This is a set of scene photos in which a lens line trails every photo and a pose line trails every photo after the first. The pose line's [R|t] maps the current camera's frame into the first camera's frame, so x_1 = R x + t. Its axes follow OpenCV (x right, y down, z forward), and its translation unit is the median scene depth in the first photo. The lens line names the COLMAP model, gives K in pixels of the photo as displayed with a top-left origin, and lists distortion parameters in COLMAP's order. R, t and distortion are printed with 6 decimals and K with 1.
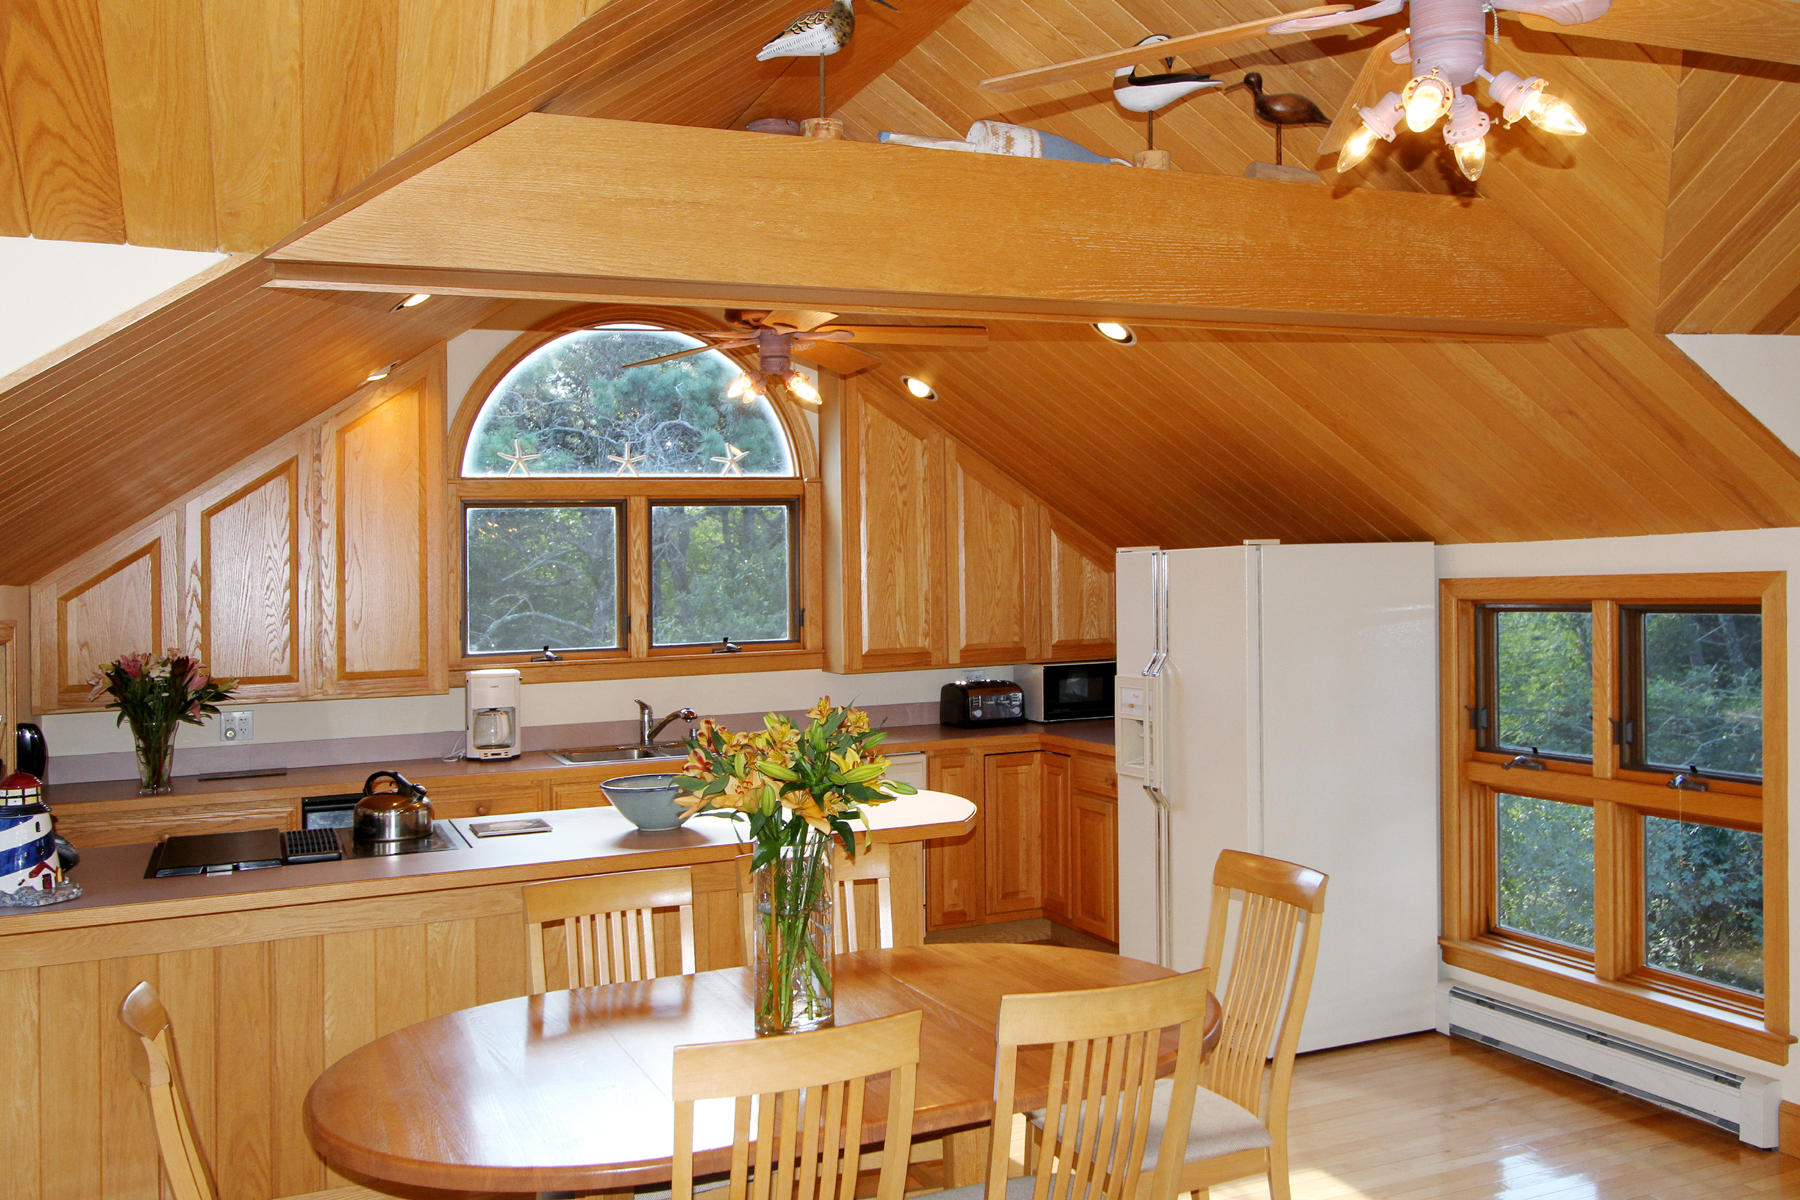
lens RADIAL K [[1515.3, 0, 904.1], [0, 1515.3, 569.8], [0, 0, 1]] dist [0.002882, -0.001448]
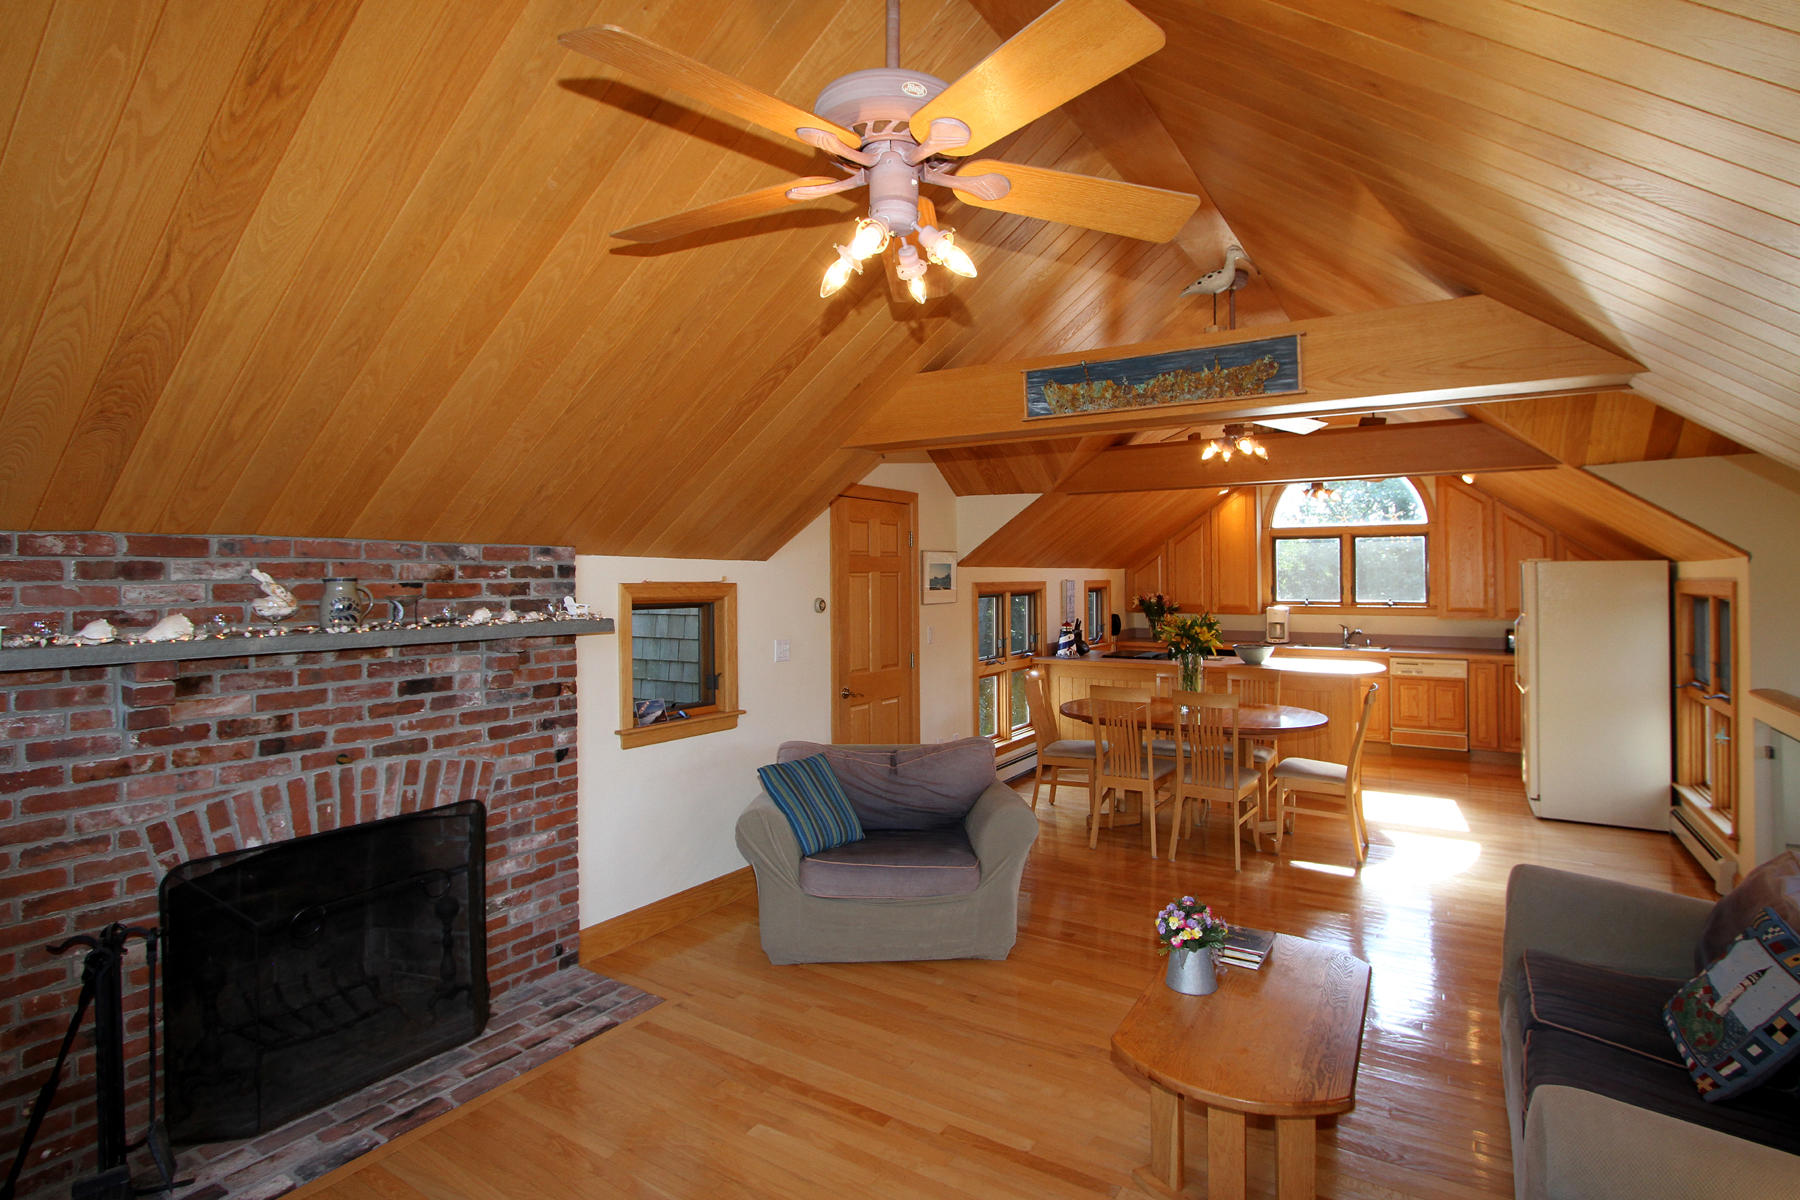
lens RADIAL K [[884.5, 0, 900.0], [0, 884.5, 600.0], [0, 0, 1]] dist [-0.000689, 0.000833]
pose [[0.533180, 0.049643, -0.844544, 0.598614], [-0.007085, 0.998504, 0.054221, -0.017406], [0.845972, -0.022926, 0.532734, -0.263896]]
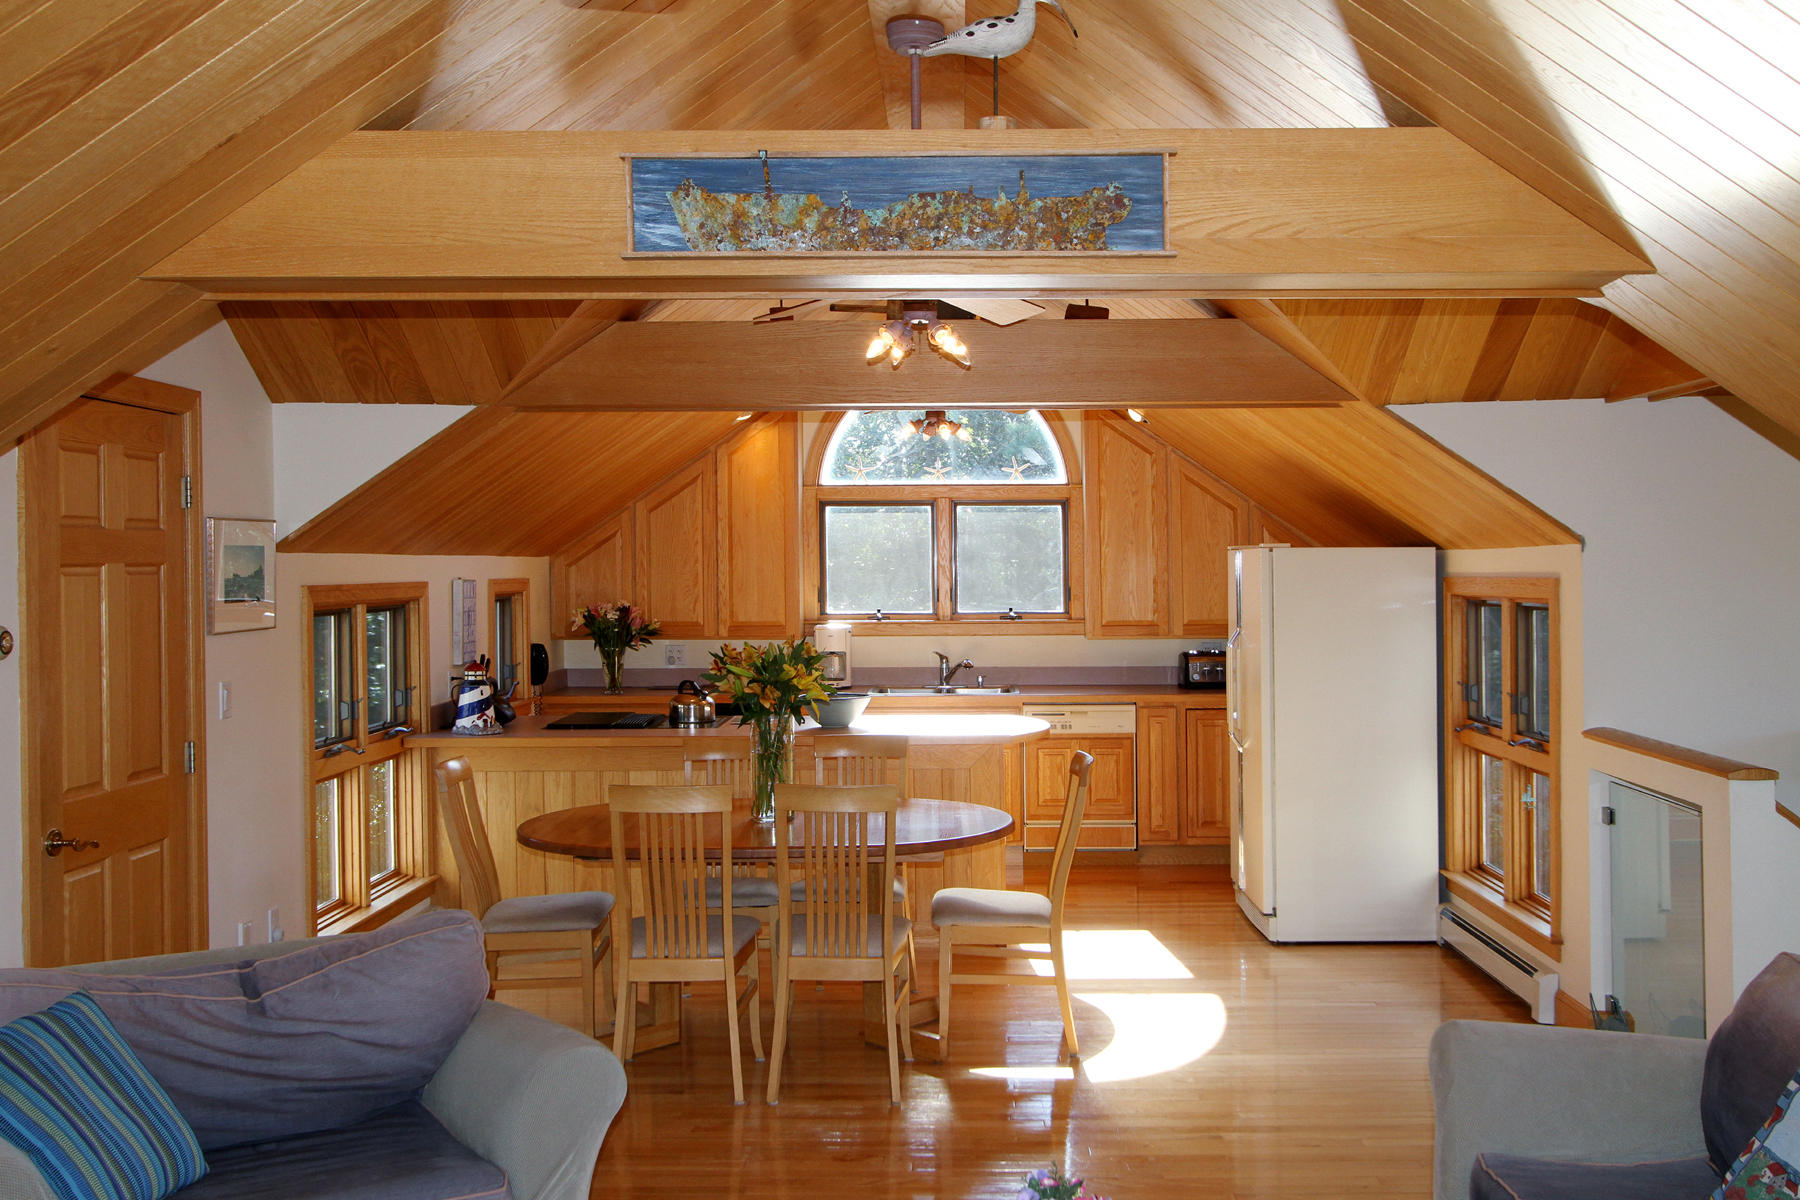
lens RADIAL K [[1672.6, 0, 900.0], [0, 1672.6, 600.0], [0, 0, 1]] dist [0.011149, 0.030896]
pose [[0.893220, 0.034391, -0.448302, 0.458410], [-0.019020, 0.999068, 0.038746, -0.016220], [0.449217, -0.026082, 0.893042, -0.332776]]
